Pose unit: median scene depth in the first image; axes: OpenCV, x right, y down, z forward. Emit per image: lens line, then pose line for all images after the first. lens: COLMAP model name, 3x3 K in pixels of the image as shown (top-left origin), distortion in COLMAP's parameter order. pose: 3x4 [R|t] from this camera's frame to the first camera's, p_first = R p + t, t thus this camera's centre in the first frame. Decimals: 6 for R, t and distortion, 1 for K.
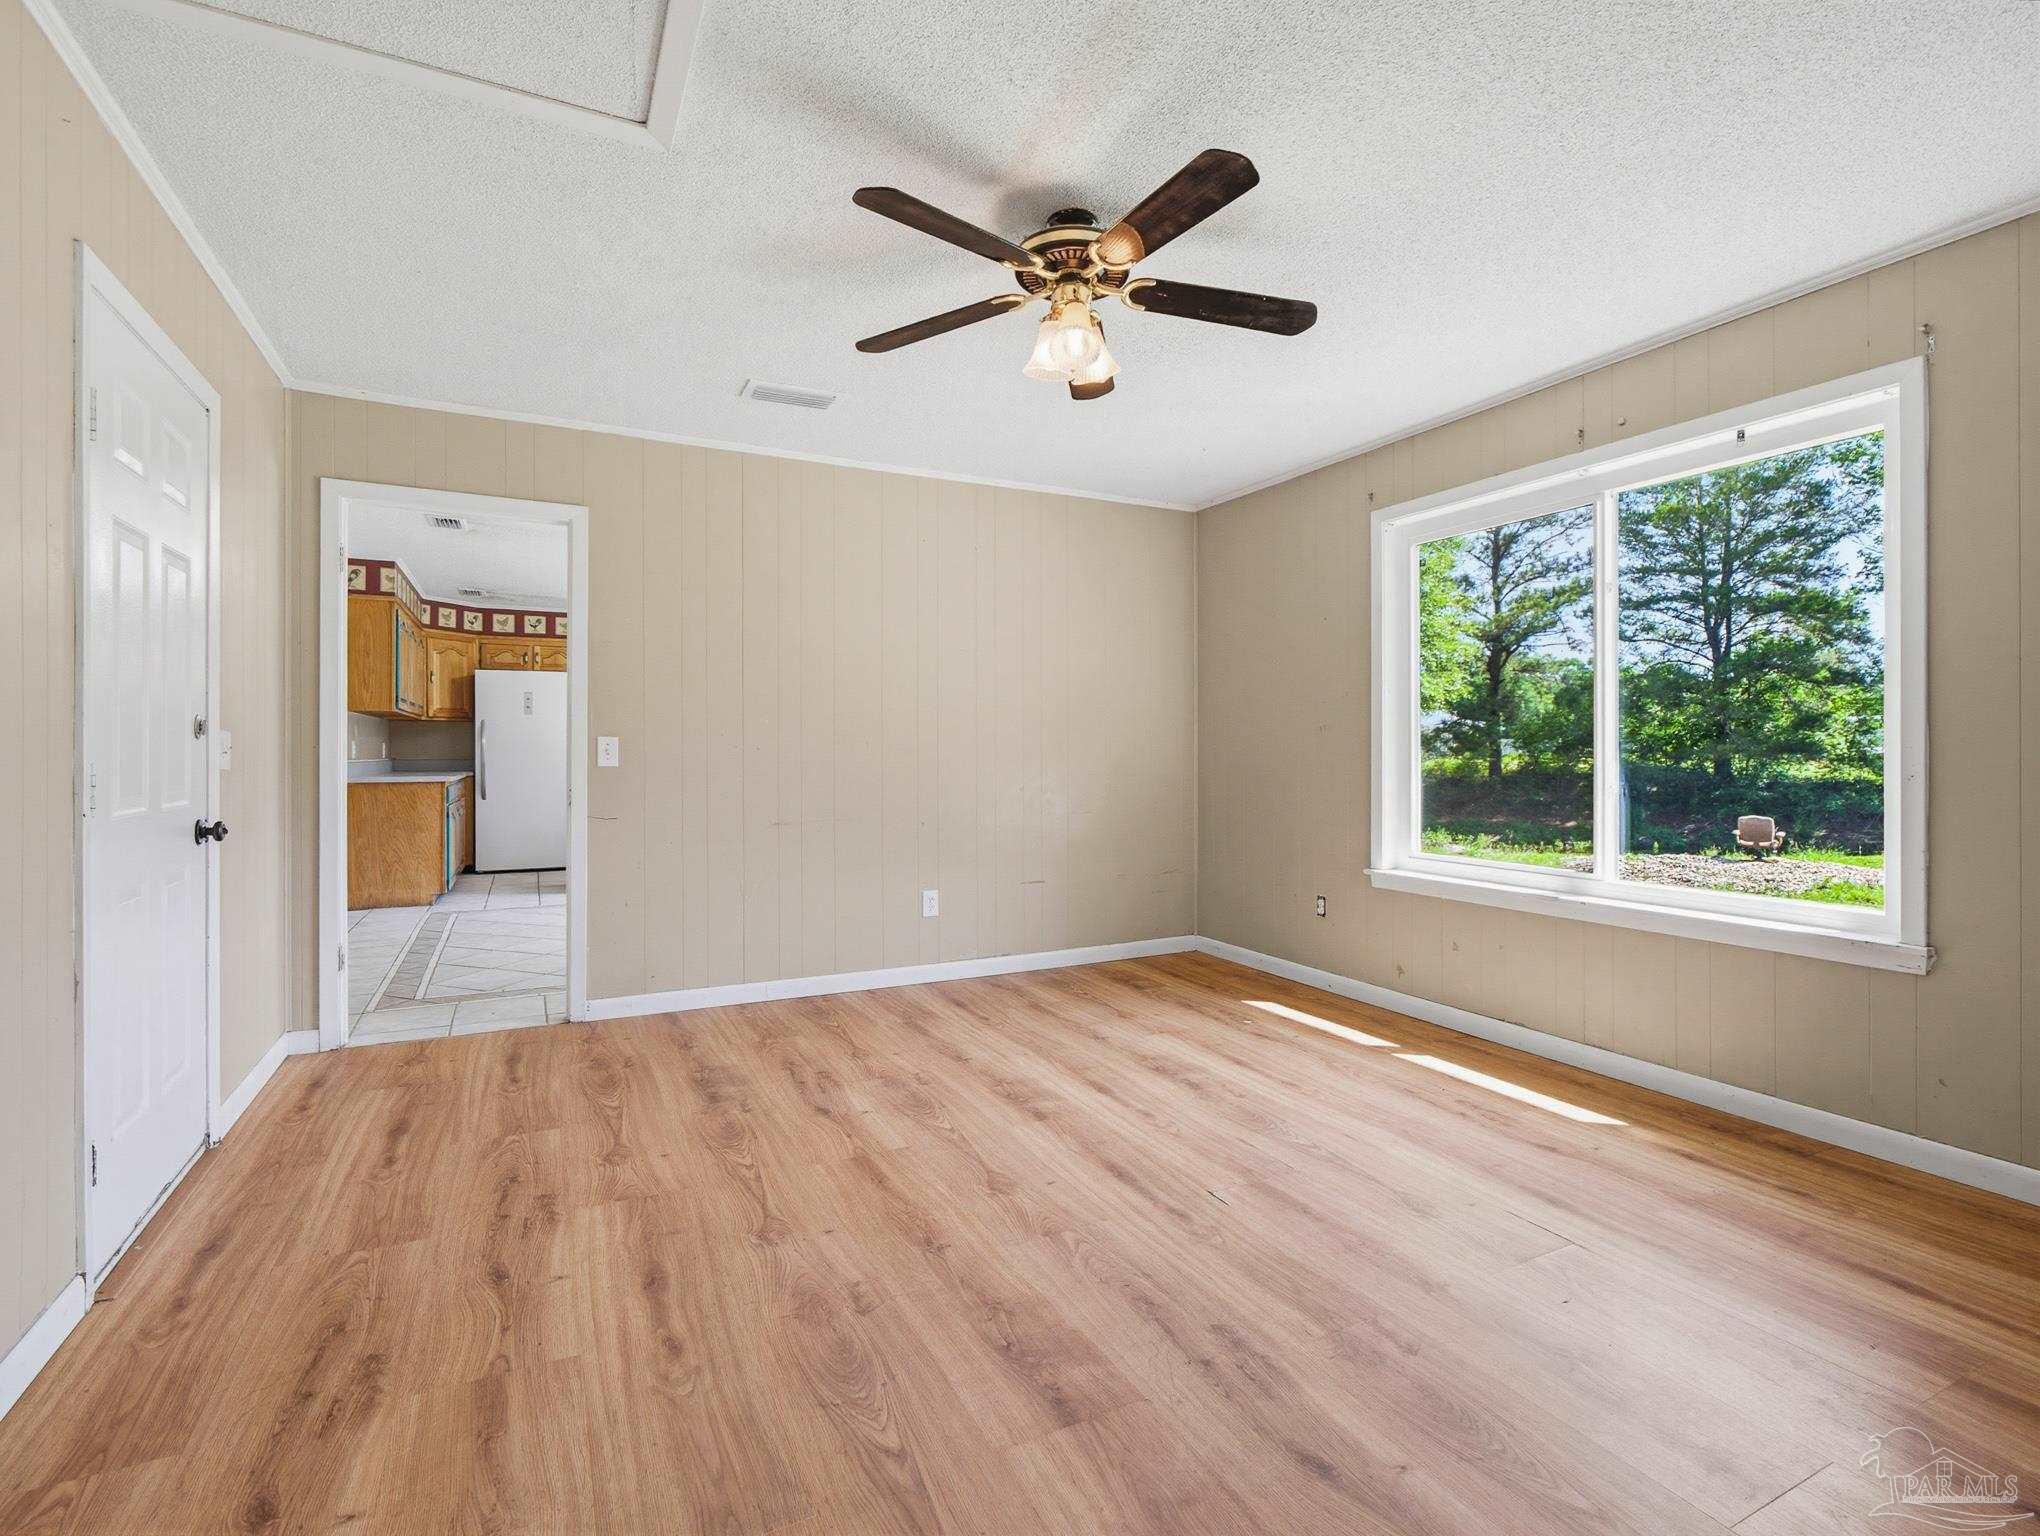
lens RADIAL K [[971.4, 0, 1007.7], [0, 971.4, 752.1], [0, 0, 1]] dist [-0.003108, 0.000209]
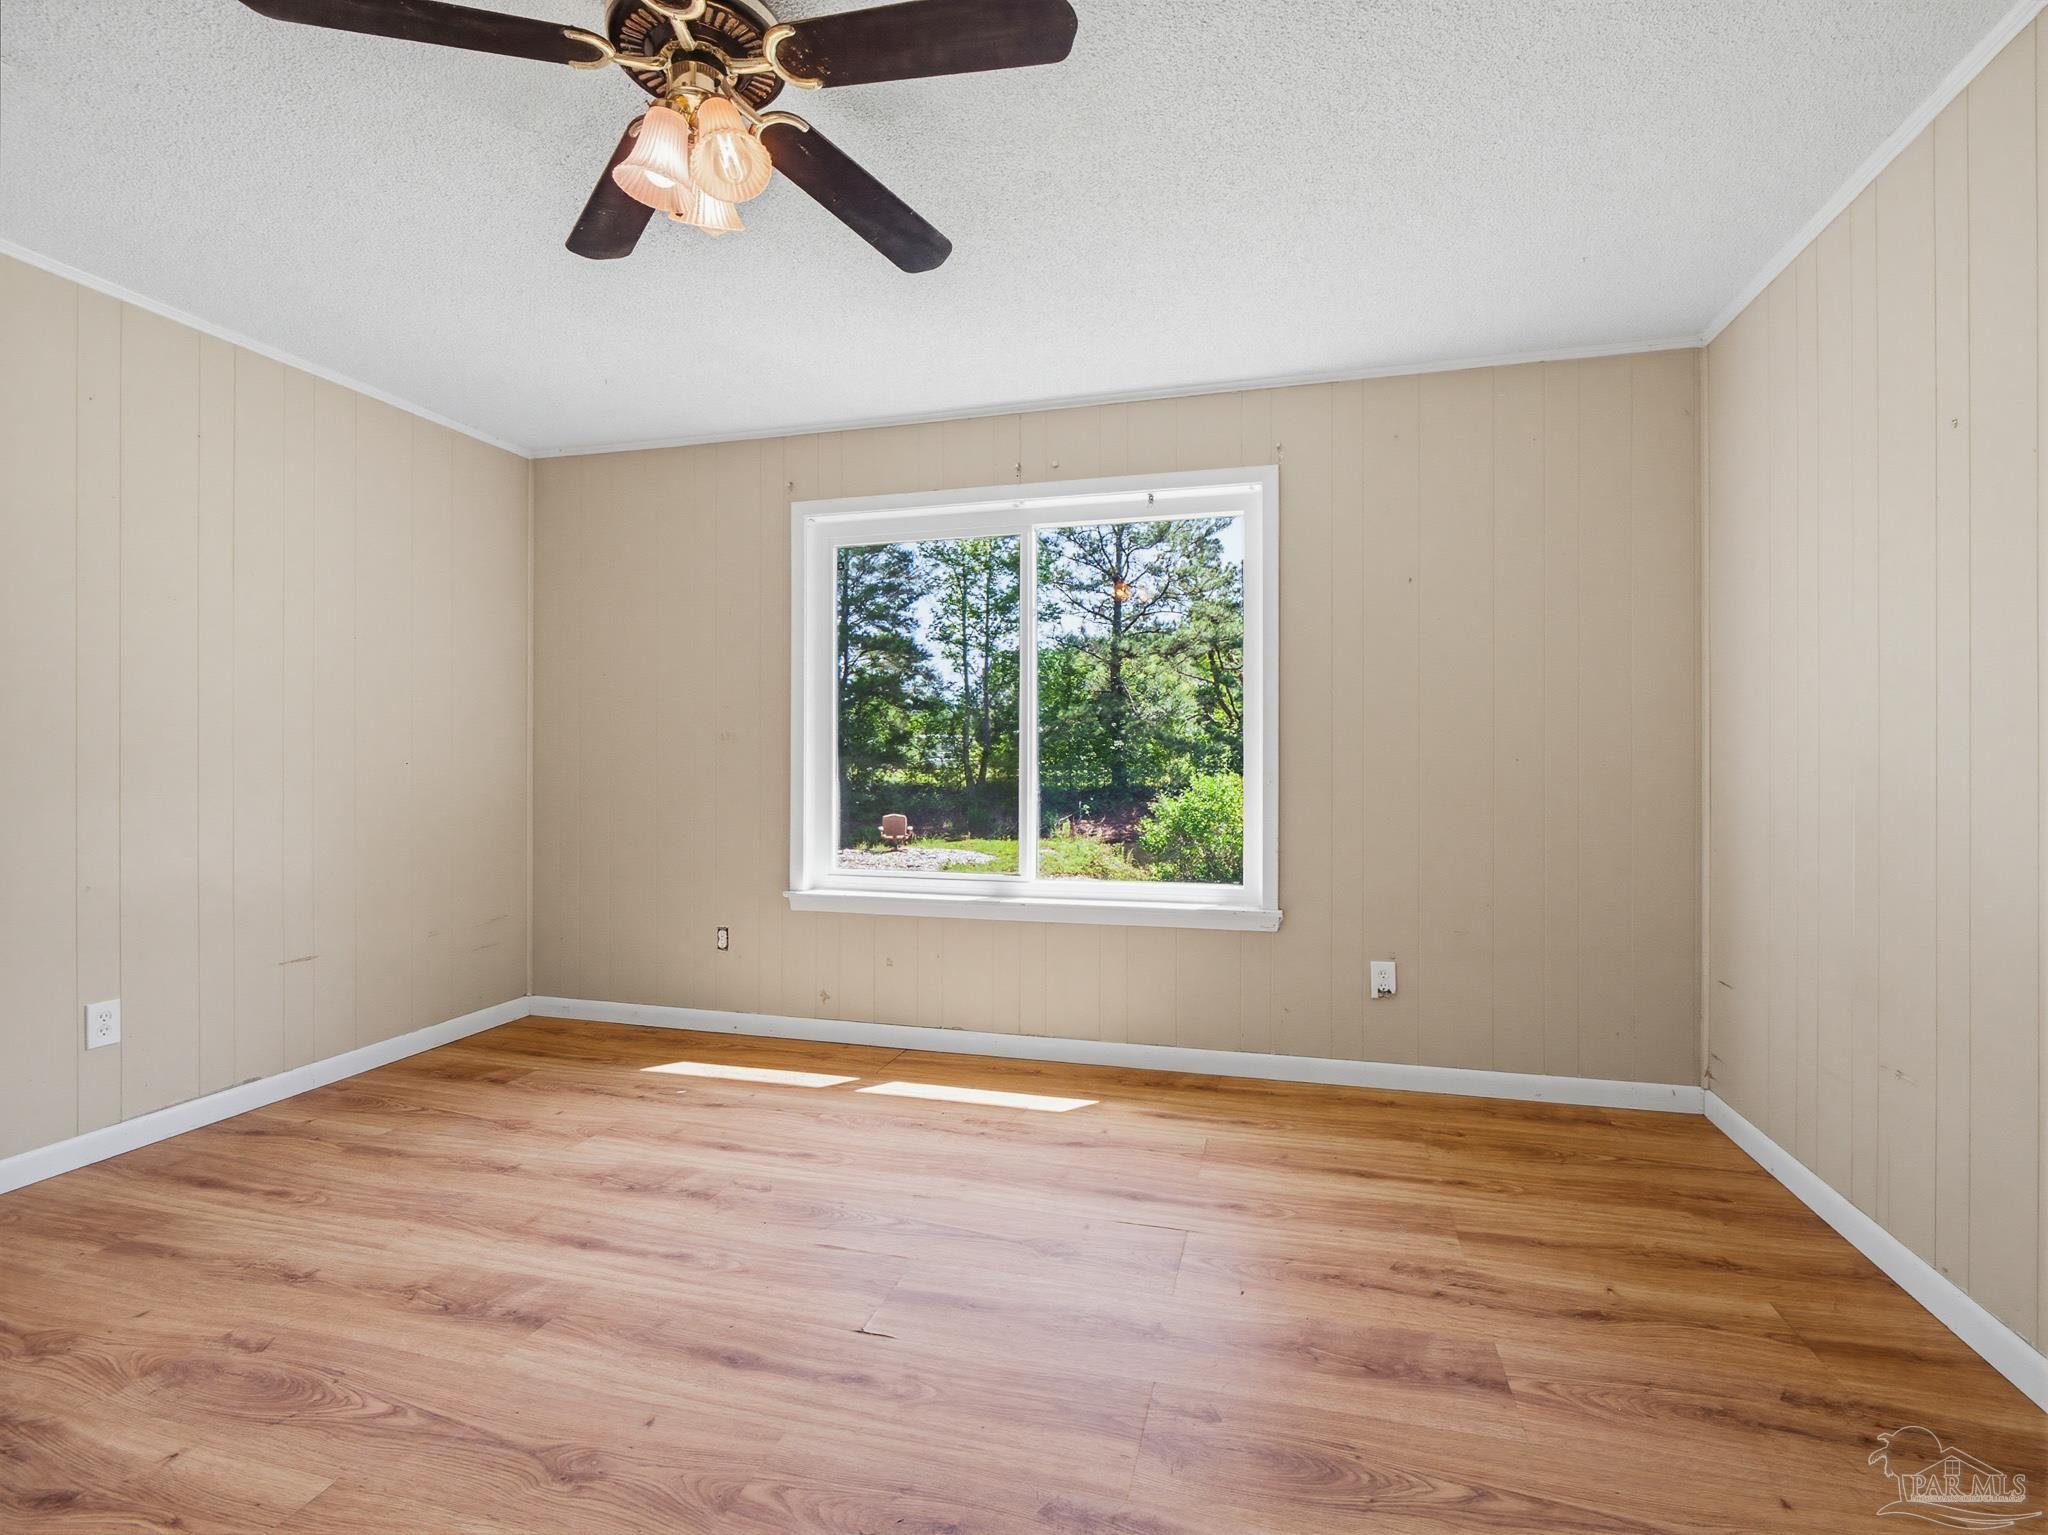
lens RADIAL K [[975.2, 0, 1026.5], [0, 975.2, 756.4], [0, 0, 1]] dist [-0.003108, 0.000209]
pose [[0.661459, 0.004351, 0.749969, -0.223041], [0.000005, 0.999983, -0.005806, -0.001453], [-0.749981, 0.003844, 0.661448, 0.293909]]
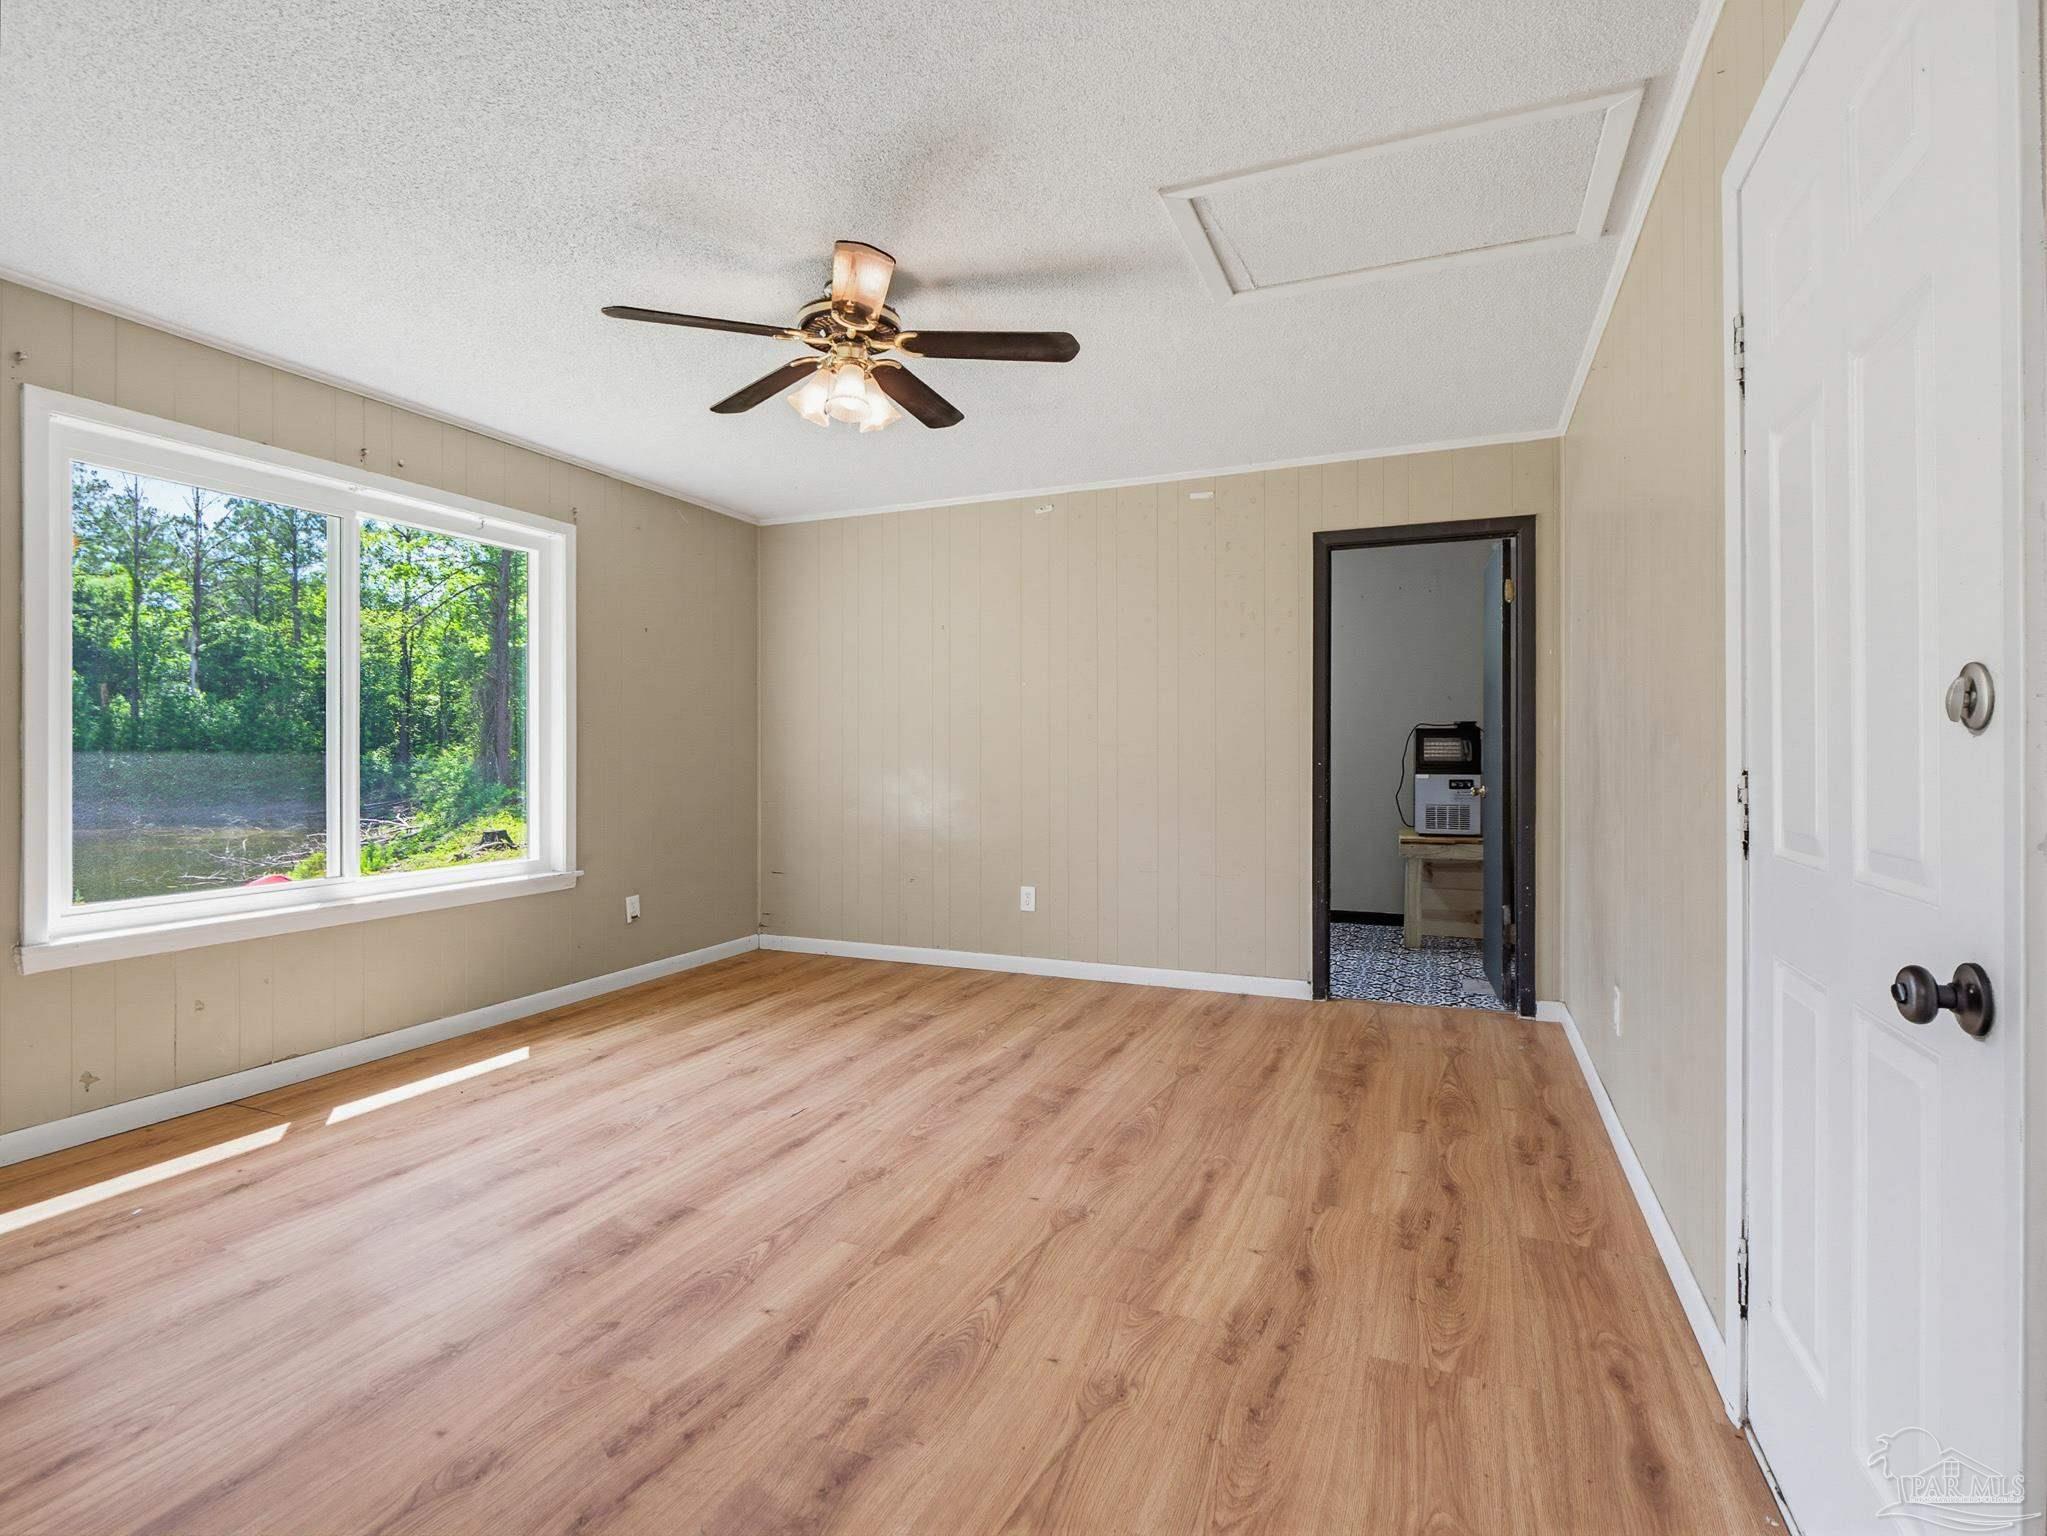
lens RADIAL K [[1009.8, 0, 1039.2], [0, 1009.8, 756.0], [0, 0, 1]] dist [0.003052, -0.001204]
pose [[-0.666574, -0.002435, 0.745435, -0.735661], [0.003352, 0.999975, 0.006264, -0.007844], [-0.745431, 0.006674, -0.666549, 1.245964]]
